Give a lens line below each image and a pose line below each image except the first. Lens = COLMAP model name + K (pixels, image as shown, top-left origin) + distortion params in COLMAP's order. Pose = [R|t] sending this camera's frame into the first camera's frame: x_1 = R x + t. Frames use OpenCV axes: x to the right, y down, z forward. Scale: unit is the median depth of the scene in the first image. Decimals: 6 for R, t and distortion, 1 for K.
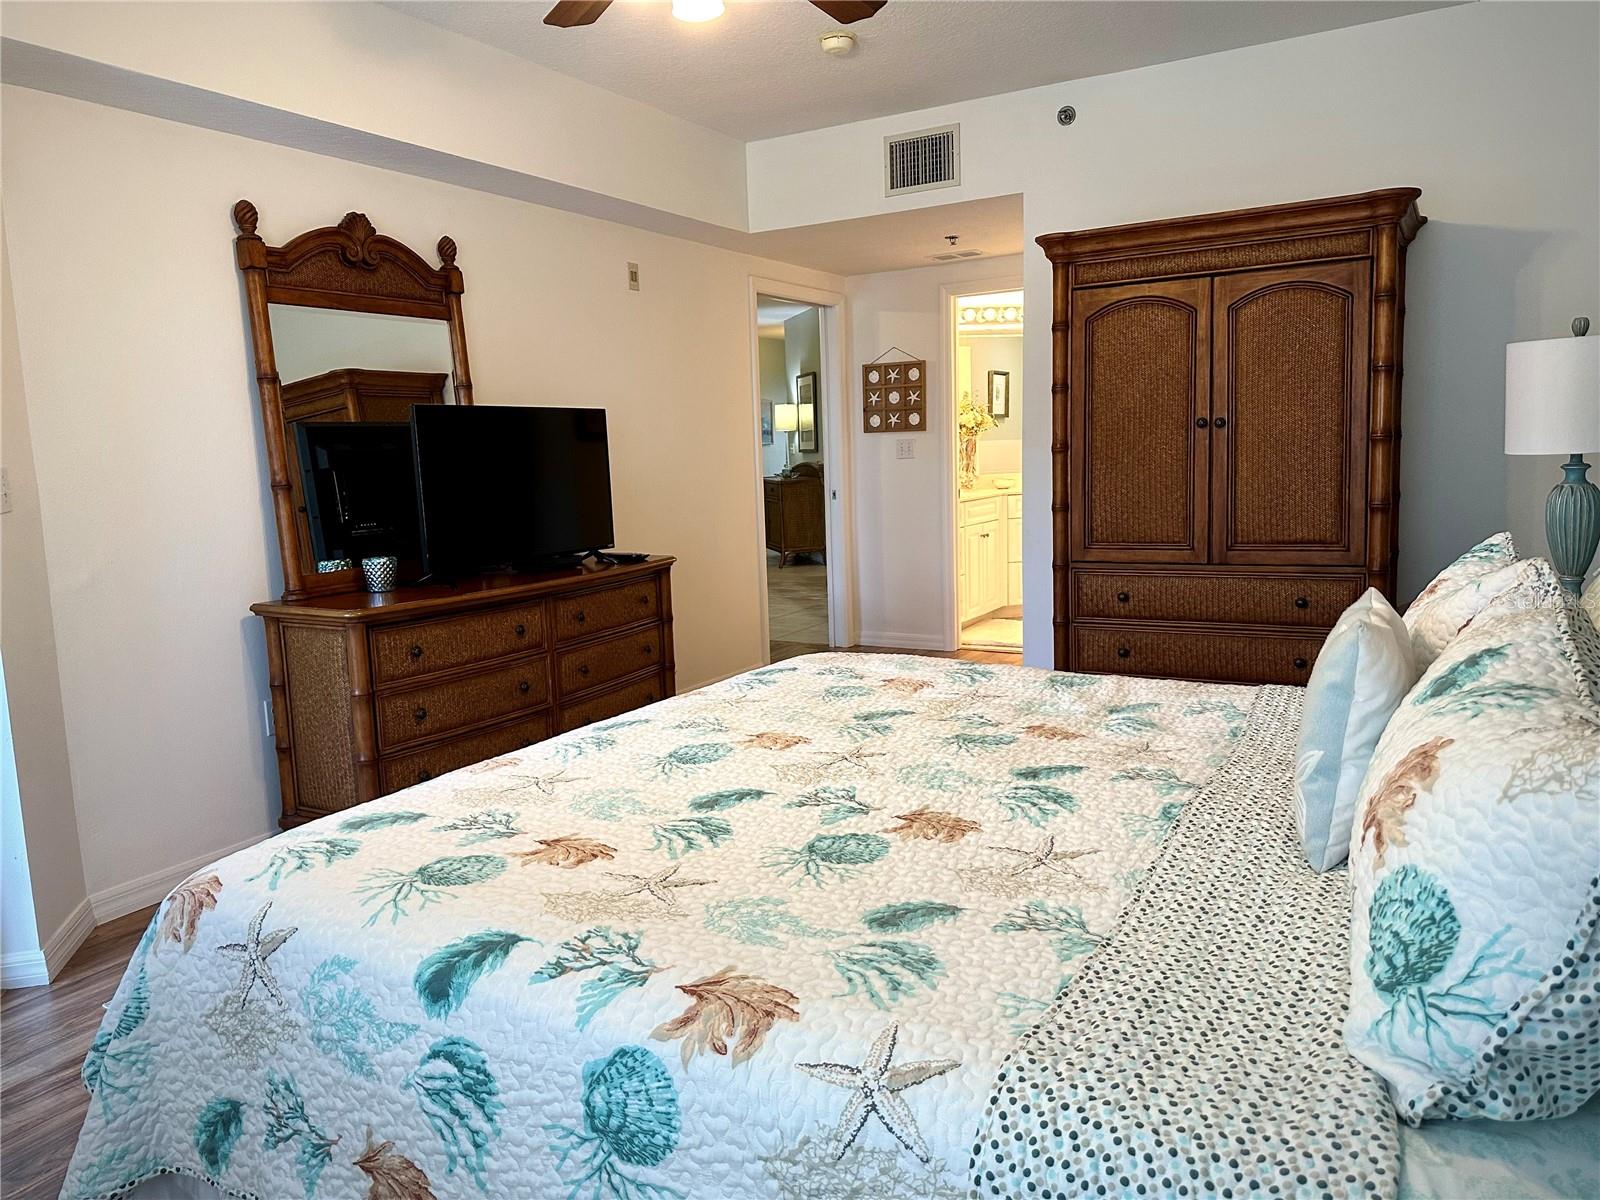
lens RADIAL K [[1137.3, 0, 809.9], [0, 1137.3, 609.3], [0, 0, 1]] dist [0.096840, -0.139636]
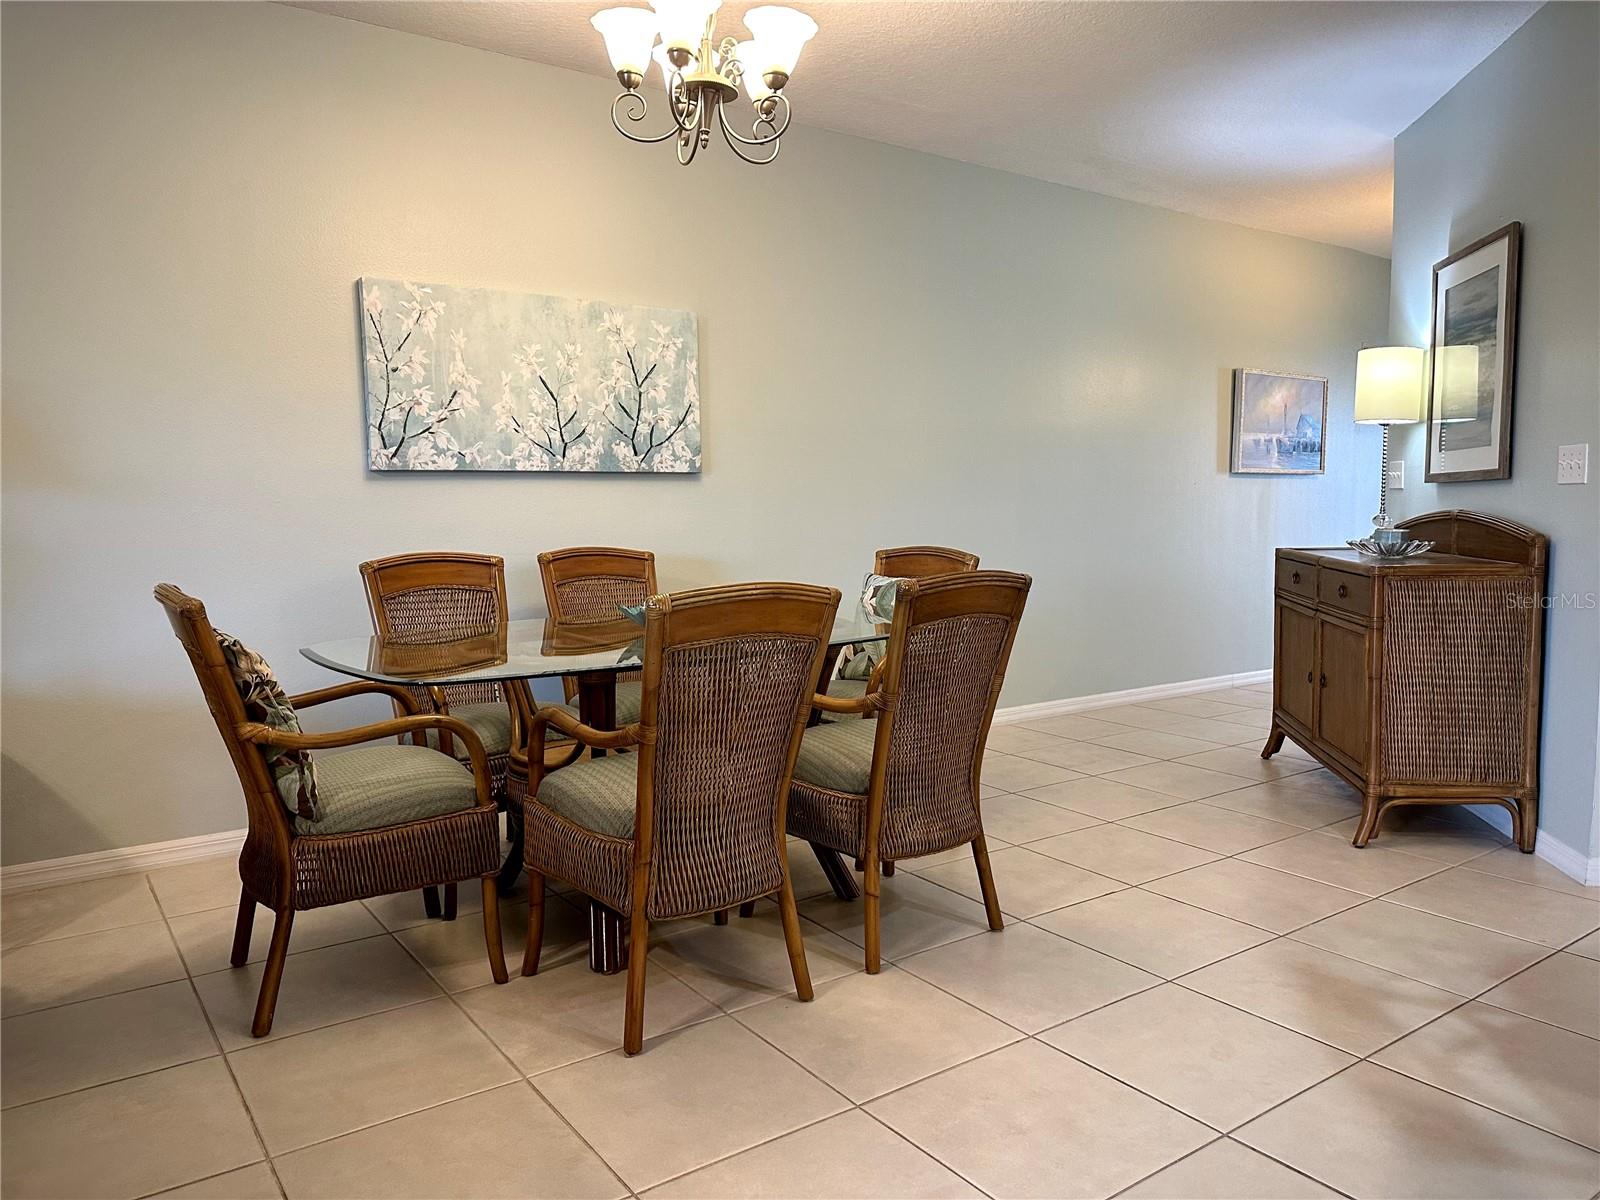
lens RADIAL K [[1115.8, 0, 790.8], [0, 1115.8, 606.7], [0, 0, 1]] dist [0.088972, -0.127198]
pose [[0.903596, 0.074626, -0.421836, -0.035583], [-0.095681, 0.994992, -0.028932, -0.072550], [0.417564, 0.066504, 0.906211, 0.614563]]
